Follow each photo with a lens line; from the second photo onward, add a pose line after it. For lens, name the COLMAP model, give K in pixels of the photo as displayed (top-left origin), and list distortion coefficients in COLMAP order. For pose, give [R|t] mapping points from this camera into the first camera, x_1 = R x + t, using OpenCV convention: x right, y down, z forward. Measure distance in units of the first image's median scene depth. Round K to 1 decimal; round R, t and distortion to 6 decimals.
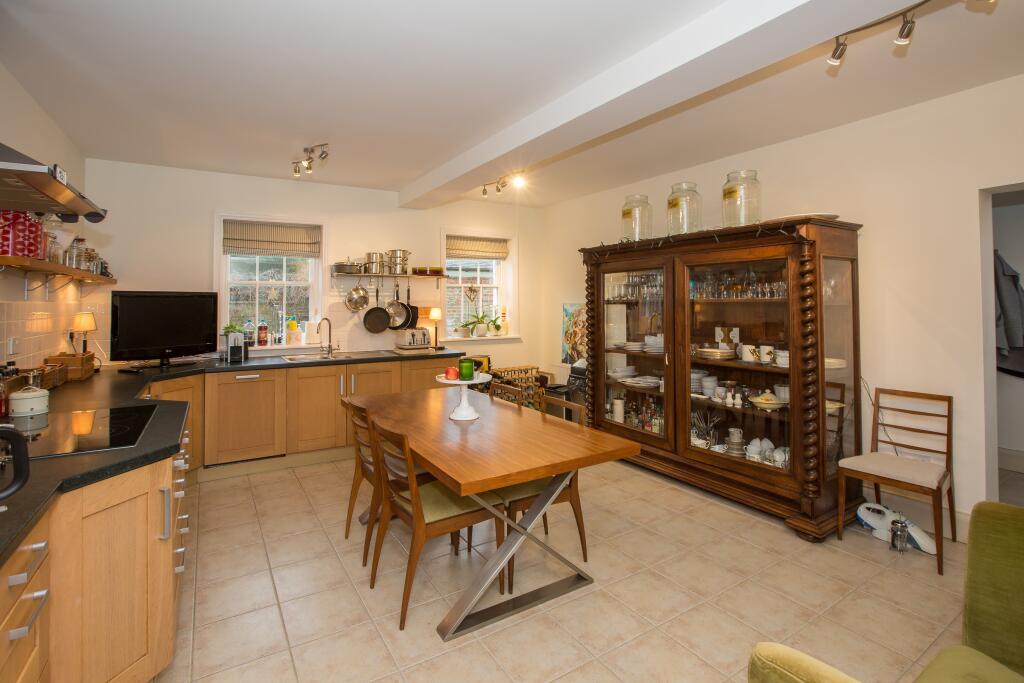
lens RADIAL K [[489.4, 0, 495.4], [0, 489.4, 295.3], [0, 0, 1]] dist [-0.001825, -0.000008]
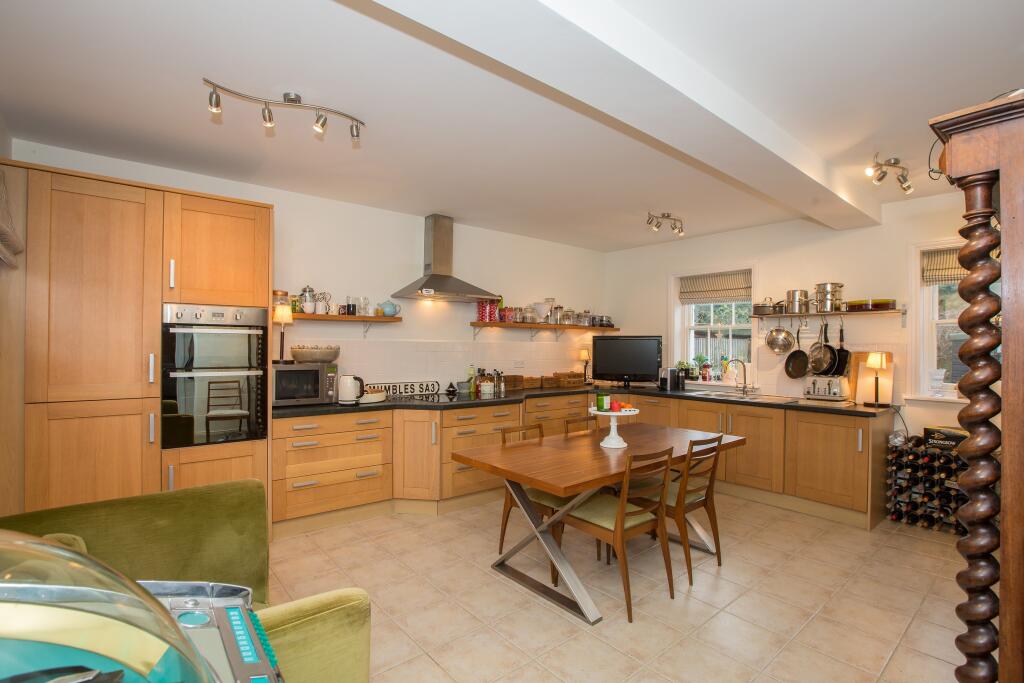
lens RADIAL K [[489.4, 0, 510.3], [0, 489.4, 342.4], [0, 0, 1]] dist [-0.001825, -0.000008]
pose [[0.191255, 0.005887, -0.981523, 0.542561], [0.010443, 0.999913, 0.008032, -0.002934], [0.981485, -0.011786, 0.191177, 0.302511]]
